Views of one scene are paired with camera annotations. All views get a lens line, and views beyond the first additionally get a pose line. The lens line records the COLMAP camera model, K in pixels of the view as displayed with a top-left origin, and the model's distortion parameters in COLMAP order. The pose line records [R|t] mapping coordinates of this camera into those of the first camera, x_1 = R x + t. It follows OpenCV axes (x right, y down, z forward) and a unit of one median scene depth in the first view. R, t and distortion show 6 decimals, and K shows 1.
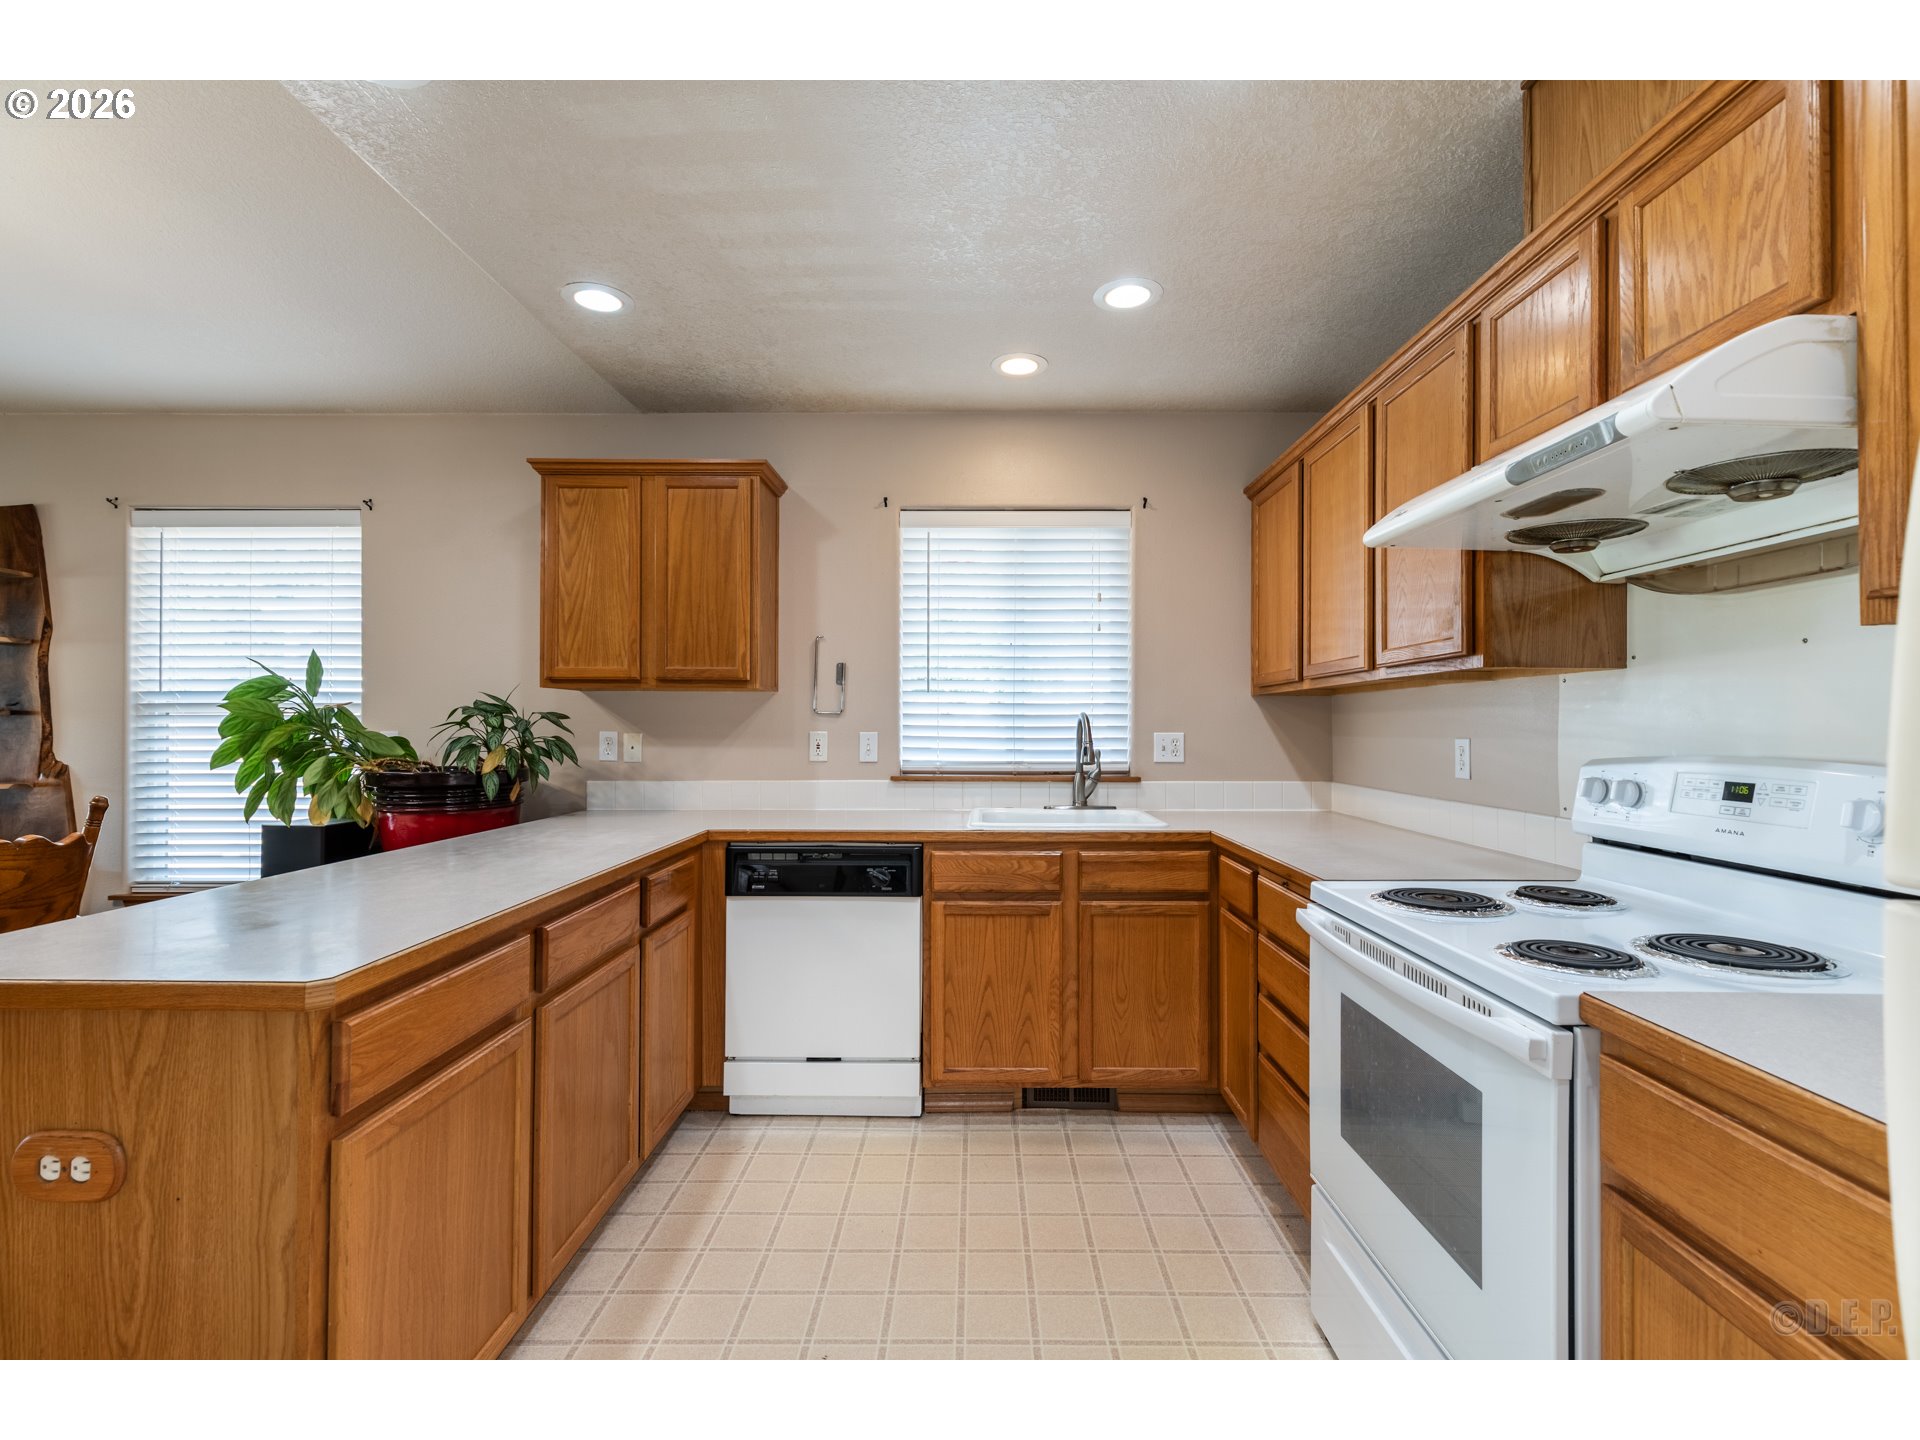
lens RADIAL K [[861.6, 0, 965.8], [0, 861.6, 724.6], [0, 0, 1]] dist [0.001164, 0.000273]
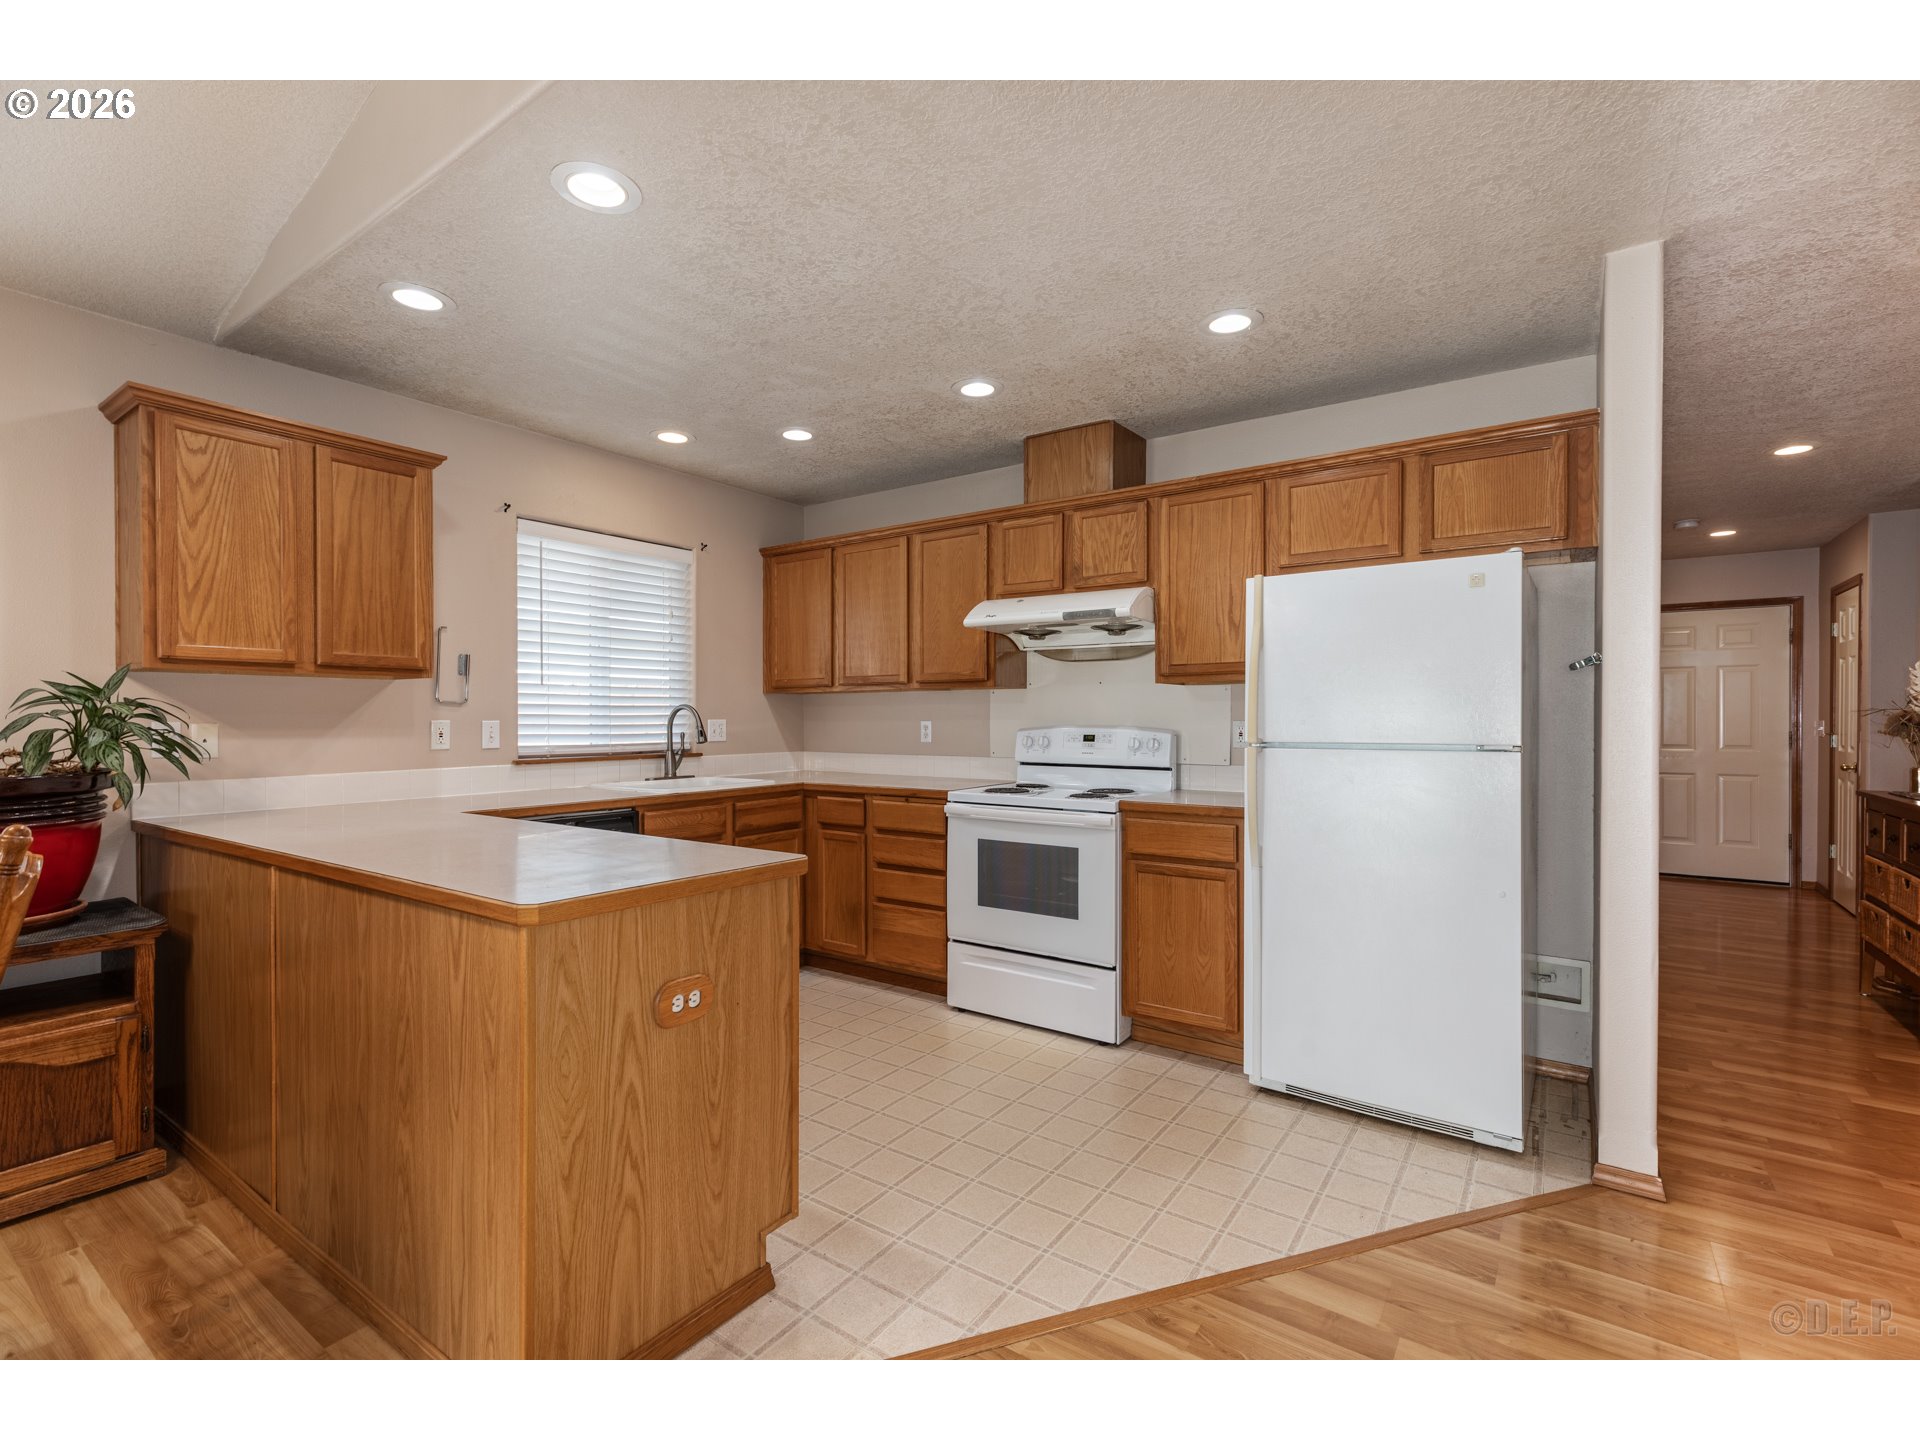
lens RADIAL K [[861.6, 0, 965.8], [0, 861.6, 724.6], [0, 0, 1]] dist [0.001164, 0.000273]
pose [[0.567264, -0.010026, 0.823475, -0.728211], [0.000745, 0.999932, 0.011661, 0.001843], [-0.823535, -0.006001, 0.567233, -0.099535]]
